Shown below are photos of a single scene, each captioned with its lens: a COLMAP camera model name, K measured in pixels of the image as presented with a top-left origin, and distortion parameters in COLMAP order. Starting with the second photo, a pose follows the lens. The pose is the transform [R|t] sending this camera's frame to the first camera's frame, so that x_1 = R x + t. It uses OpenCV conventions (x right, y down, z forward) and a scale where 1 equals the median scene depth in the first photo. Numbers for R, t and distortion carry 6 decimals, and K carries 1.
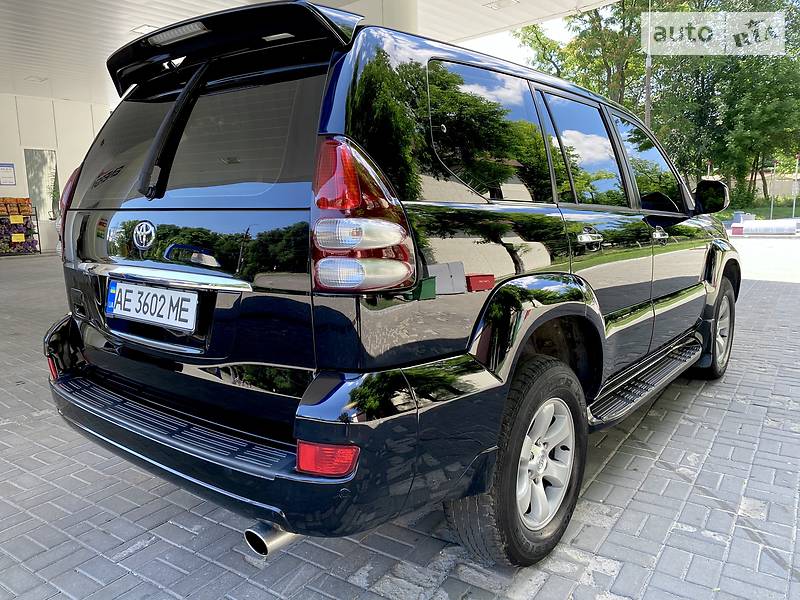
lens RADIAL K [[609.0, 0, 399.6], [0, 609.0, 302.1], [0, 0, 1]] dist [0.010033, -0.002160]
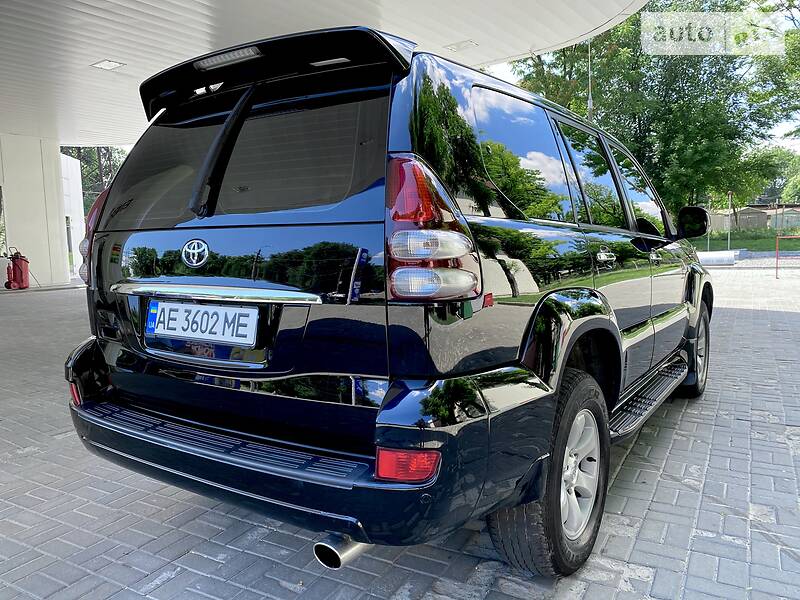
lens RADIAL K [[609.0, 0, 399.6], [0, 609.0, 302.1], [0, 0, 1]] dist [0.010033, -0.002160]
pose [[0.996906, -0.014567, 0.077240, -0.133856], [0.019025, 0.998176, -0.057294, 0.028914], [-0.076265, 0.058586, 0.995365, -0.016944]]
